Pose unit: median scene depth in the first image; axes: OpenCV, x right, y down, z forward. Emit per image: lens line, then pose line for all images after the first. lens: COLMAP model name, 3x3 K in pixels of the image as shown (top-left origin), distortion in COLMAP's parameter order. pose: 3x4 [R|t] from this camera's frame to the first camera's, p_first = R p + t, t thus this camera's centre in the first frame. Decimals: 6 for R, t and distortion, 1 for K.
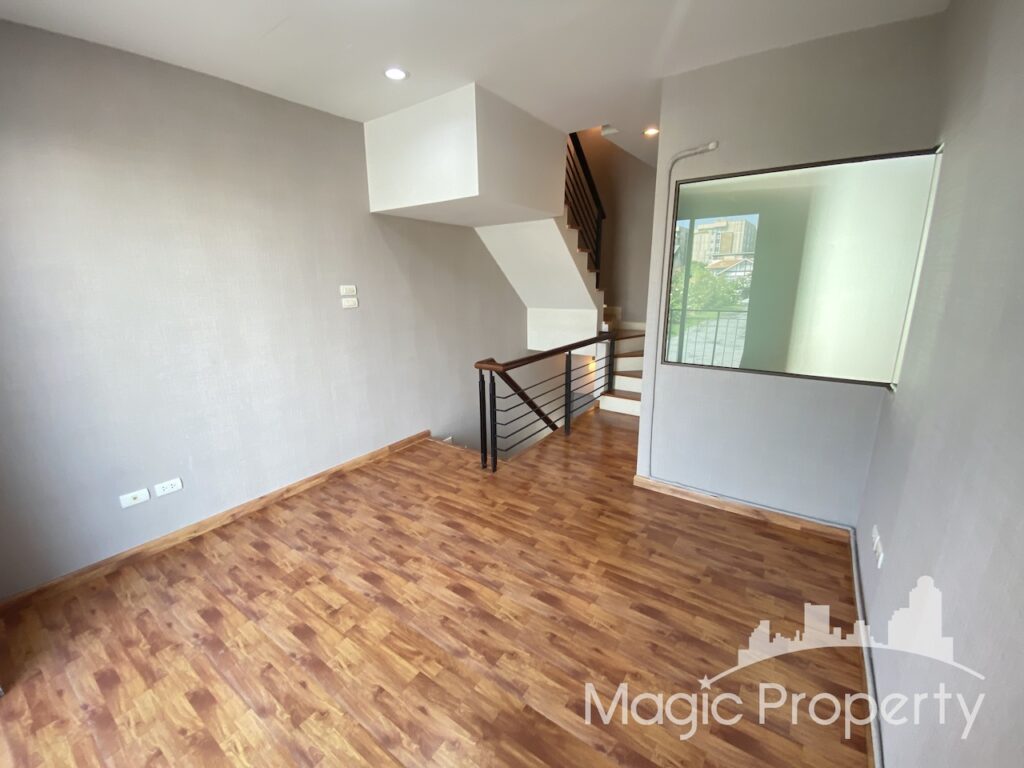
lens RADIAL K [[414.0, 0, 511.2], [0, 414.0, 381.4], [0, 0, 1]] dist [0.016792, -0.018093]
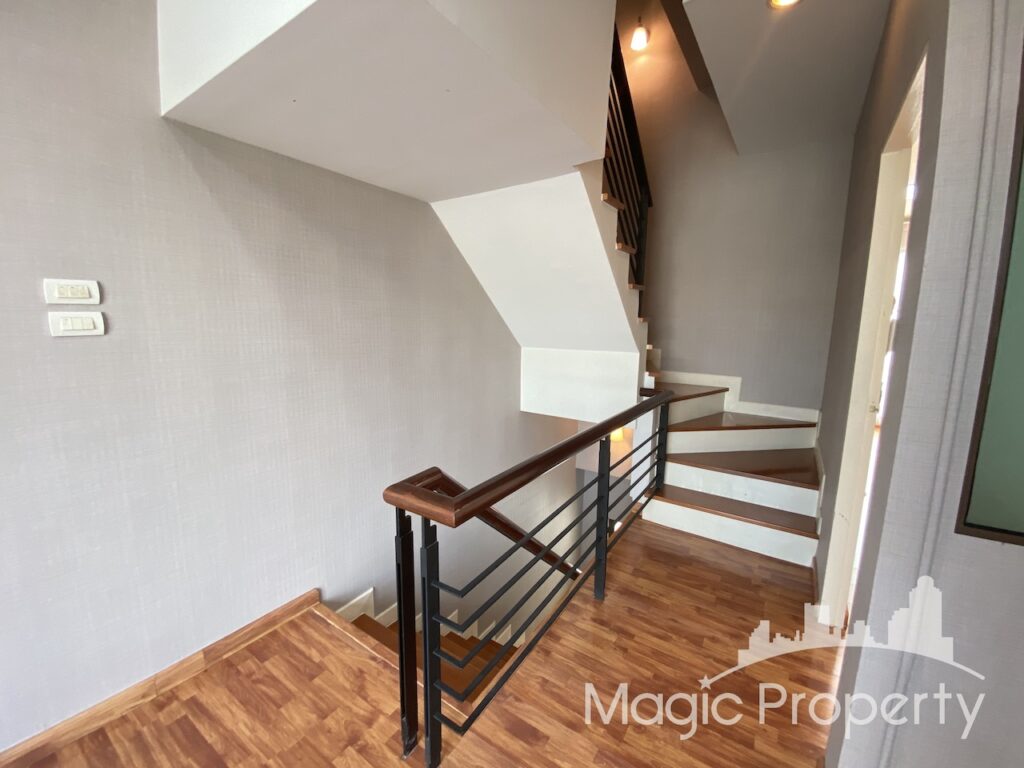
lens RADIAL K [[414.0, 0, 511.2], [0, 414.0, 381.4], [0, 0, 1]] dist [0.016792, -0.018093]
pose [[0.999498, 0.021067, 0.023664, 0.012370], [-0.018797, 0.995548, -0.092362, -0.084819], [-0.025505, 0.091871, 0.995444, 0.481619]]
